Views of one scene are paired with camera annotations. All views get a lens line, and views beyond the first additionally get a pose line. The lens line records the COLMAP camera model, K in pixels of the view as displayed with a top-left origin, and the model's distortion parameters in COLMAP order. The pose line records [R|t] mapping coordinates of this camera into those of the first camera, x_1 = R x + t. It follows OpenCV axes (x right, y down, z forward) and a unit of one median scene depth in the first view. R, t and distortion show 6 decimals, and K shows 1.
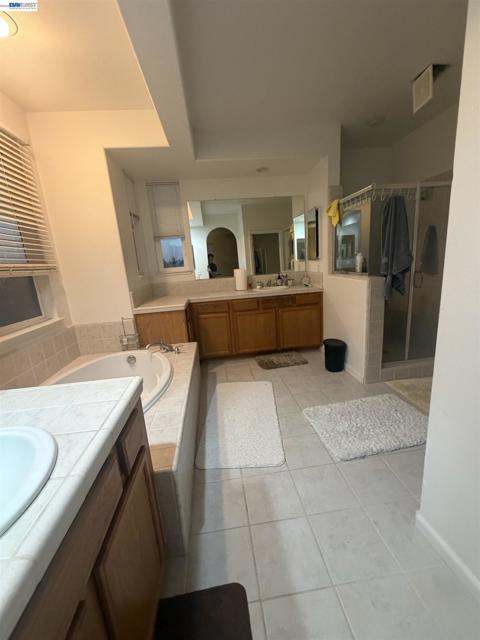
lens RADIAL K [[255.5, 0, 243.1], [0, 255.5, 320.4], [0, 0, 1]] dist [-0.001003, -0.000029]
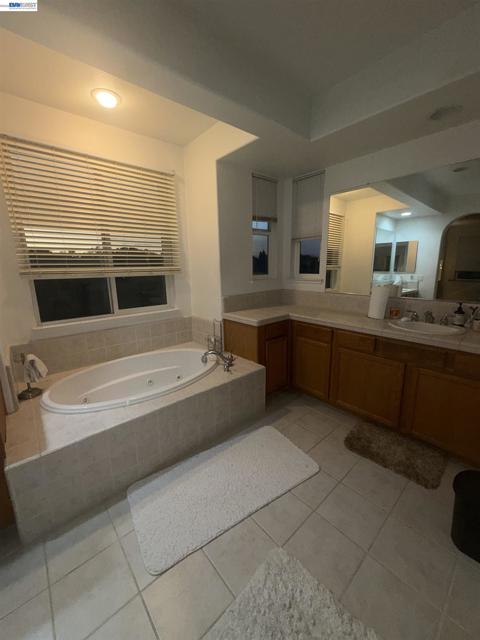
lens RADIAL K [[255.5, 0, 241.0], [0, 255.5, 318.5], [0, 0, 1]] dist [-0.001003, -0.000029]
pose [[0.566388, 0.231935, -0.790829, 0.453723], [-0.210282, 0.968492, 0.133437, -0.185651], [0.796860, 0.090720, 0.597314, 0.465844]]
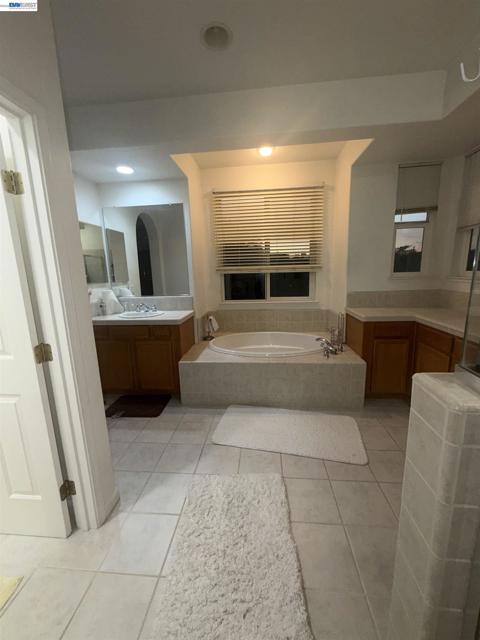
lens RADIAL K [[255.5, 0, 241.9], [0, 255.5, 318.4], [0, 0, 1]] dist [-0.001003, -0.000029]
pose [[-0.204309, 0.263271, -0.942839, 0.744245], [-0.177272, 0.937281, 0.300133, -0.263698], [0.962721, 0.228459, -0.144825, 0.774429]]
